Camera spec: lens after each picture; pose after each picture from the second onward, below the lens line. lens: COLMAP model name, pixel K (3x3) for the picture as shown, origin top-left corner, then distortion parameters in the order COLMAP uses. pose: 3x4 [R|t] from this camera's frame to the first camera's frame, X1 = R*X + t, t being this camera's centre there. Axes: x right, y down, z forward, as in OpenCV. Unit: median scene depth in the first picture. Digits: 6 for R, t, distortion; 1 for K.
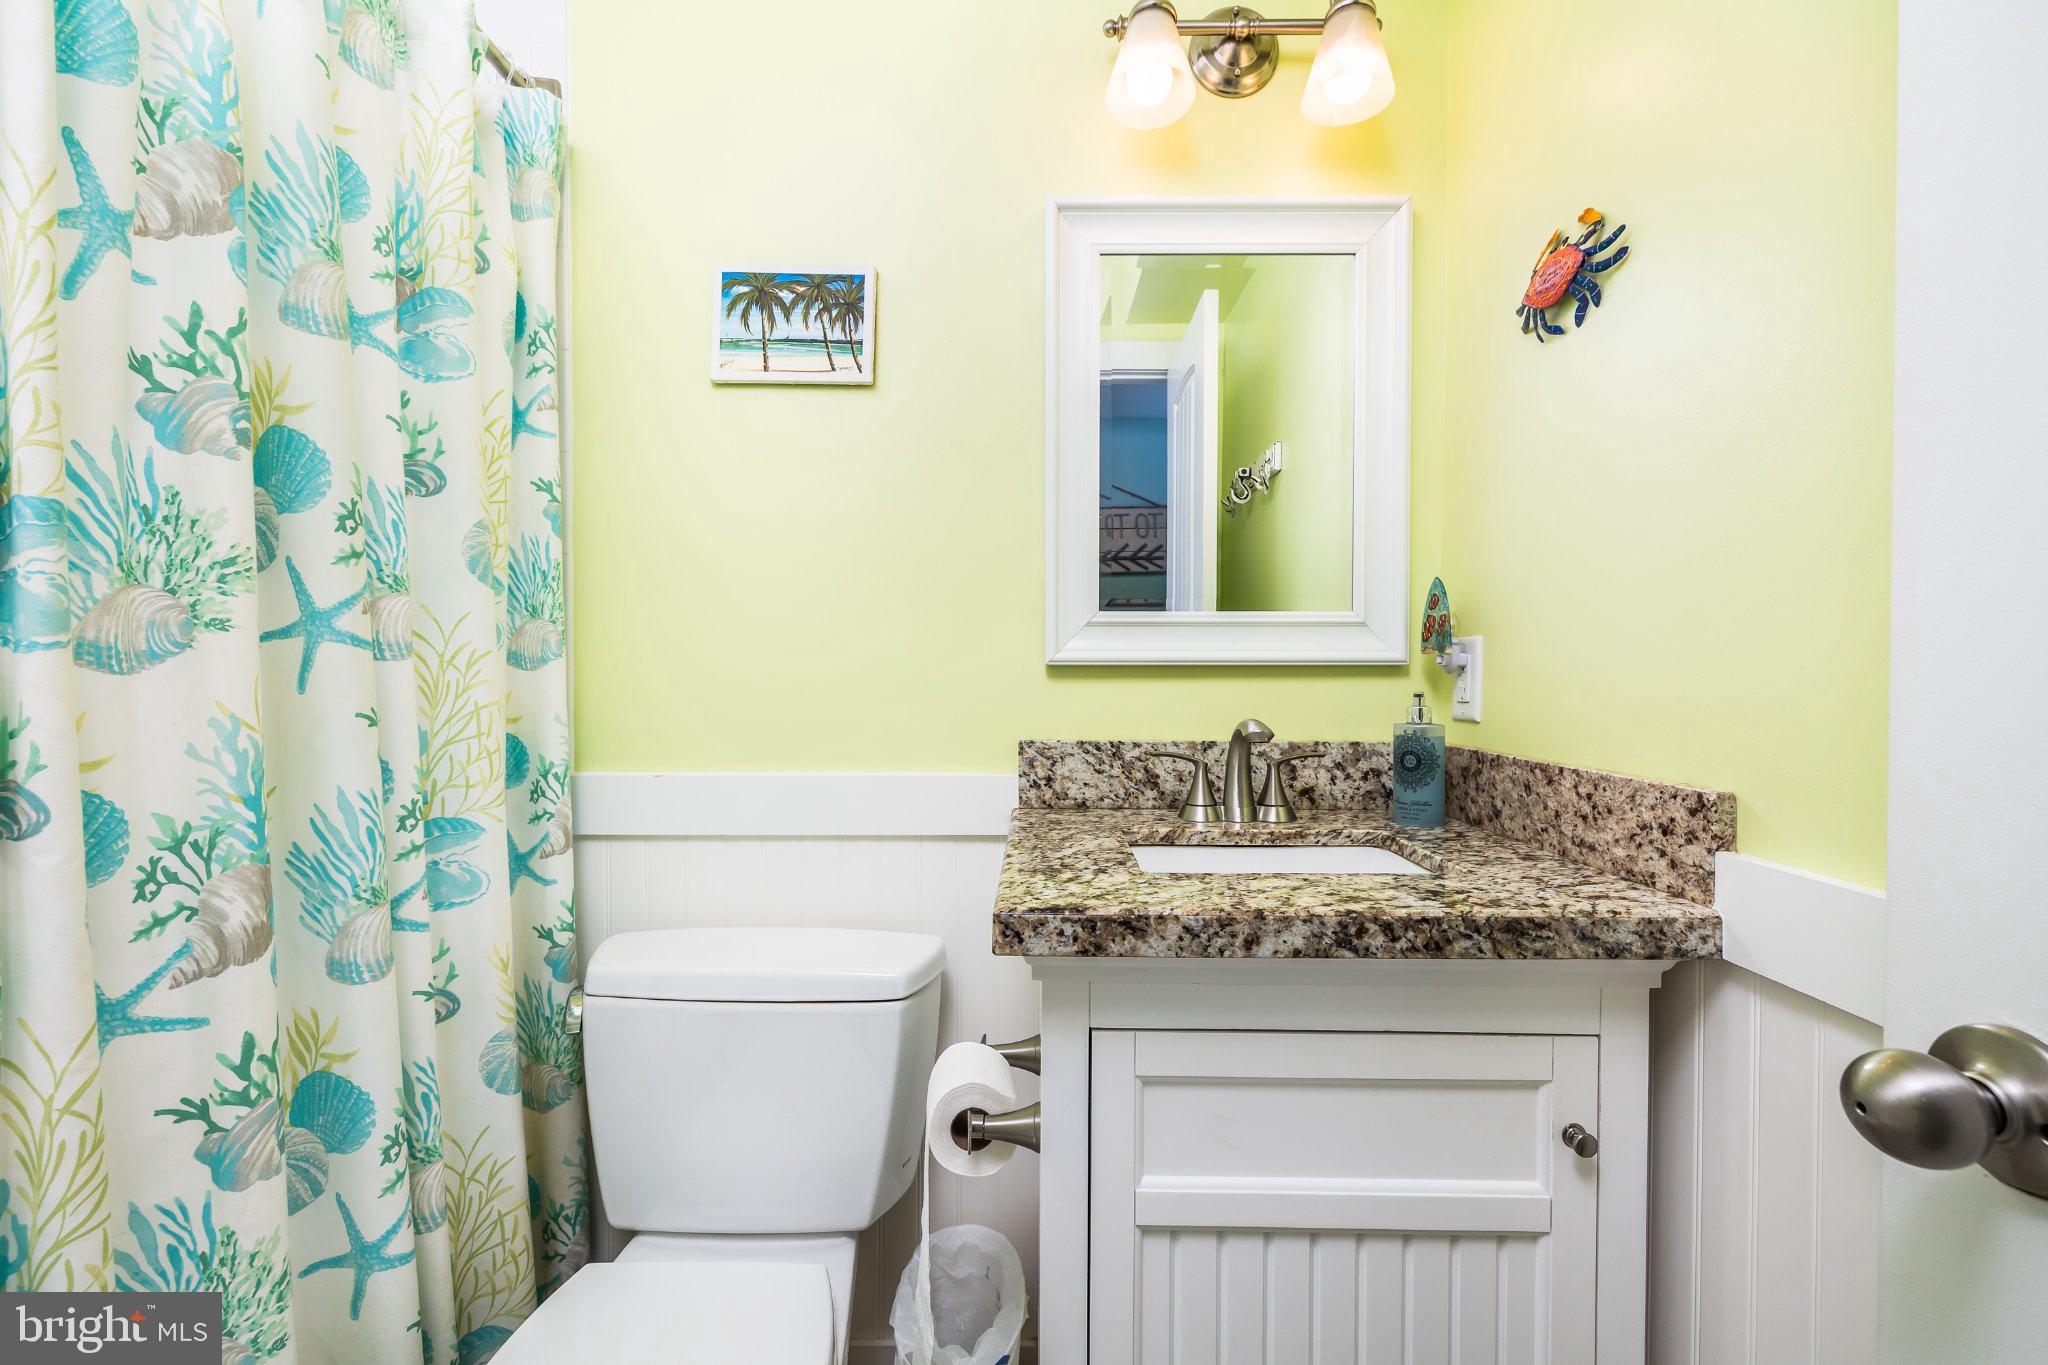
lens RADIAL K [[854.1, 0, 1018.9], [0, 854.1, 677.5], [0, 0, 1]] dist [0.000160, 0.000155]
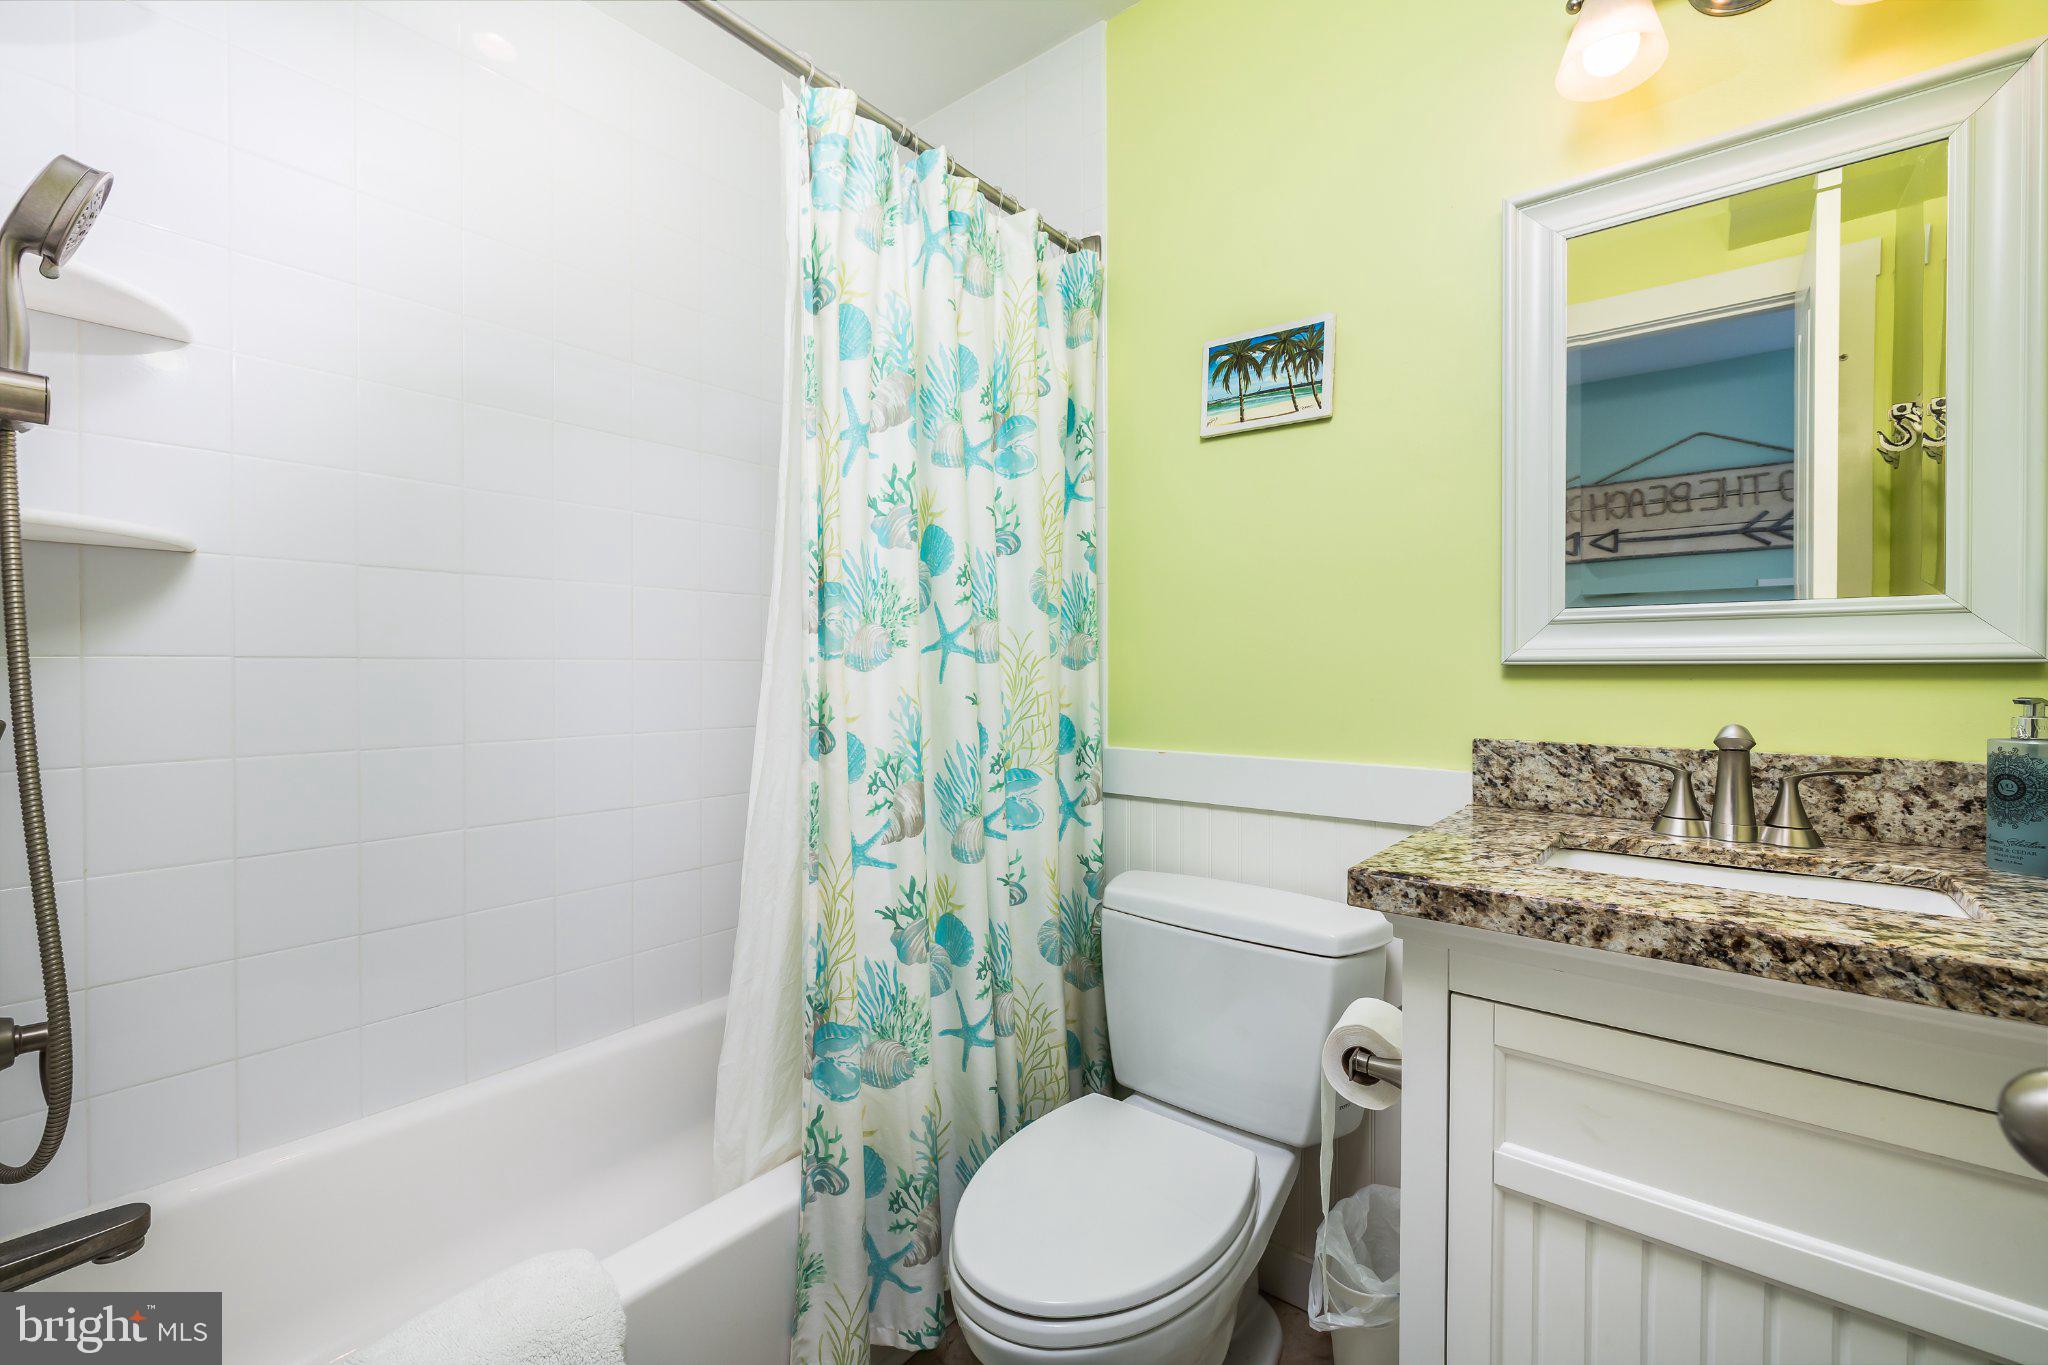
lens RADIAL K [[854.1, 0, 1018.9], [0, 854.1, 677.5], [0, 0, 1]] dist [0.000160, 0.000155]
pose [[0.782118, 0.005349, -0.623107, 0.297411], [-0.006201, 0.999980, 0.000801, 0.004497], [0.623099, 0.003237, 0.782136, -0.195365]]
